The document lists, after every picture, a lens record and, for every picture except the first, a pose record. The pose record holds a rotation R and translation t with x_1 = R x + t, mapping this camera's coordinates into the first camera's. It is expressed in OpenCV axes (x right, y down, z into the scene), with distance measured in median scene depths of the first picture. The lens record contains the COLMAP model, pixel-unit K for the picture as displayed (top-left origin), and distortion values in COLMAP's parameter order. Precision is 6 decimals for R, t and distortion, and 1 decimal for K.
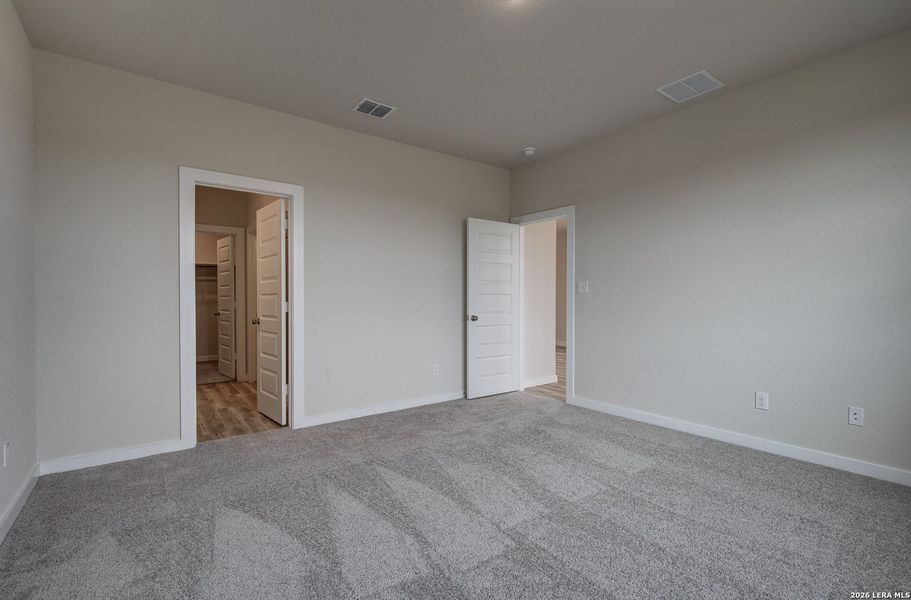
lens RADIAL K [[401.8, 0, 455.5], [0, 401.8, 300.0], [0, 0, 1]] dist [-0.000046, -0.000005]
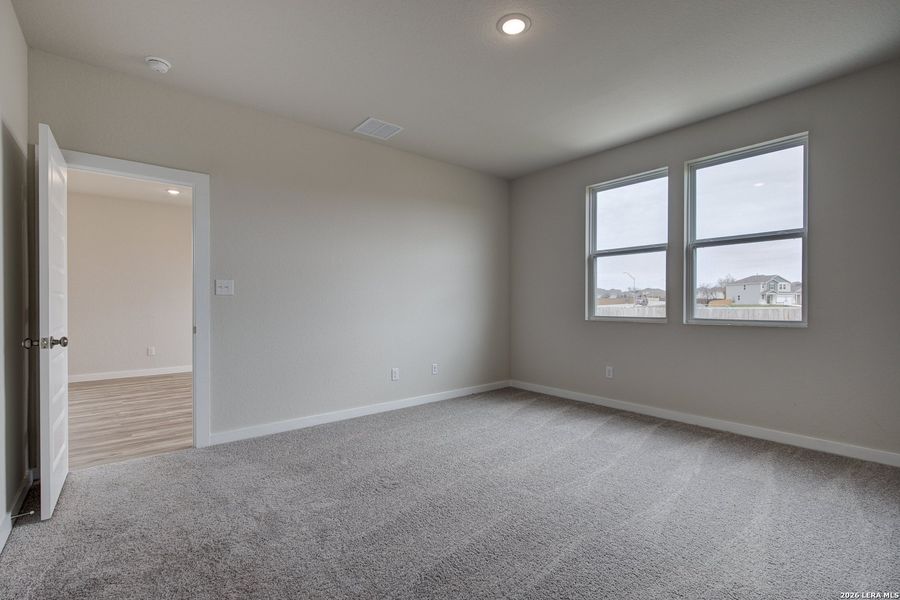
lens RADIAL K [[409.4, 0, 458.0], [0, 409.4, 305.8], [0, 0, 1]] dist [-0.002122, -0.000046]
pose [[-0.039505, -0.001117, 0.999219, -0.475778], [0.007928, 0.999968, 0.001431, 0.006321], [-0.999188, 0.007978, -0.039495, 0.573933]]
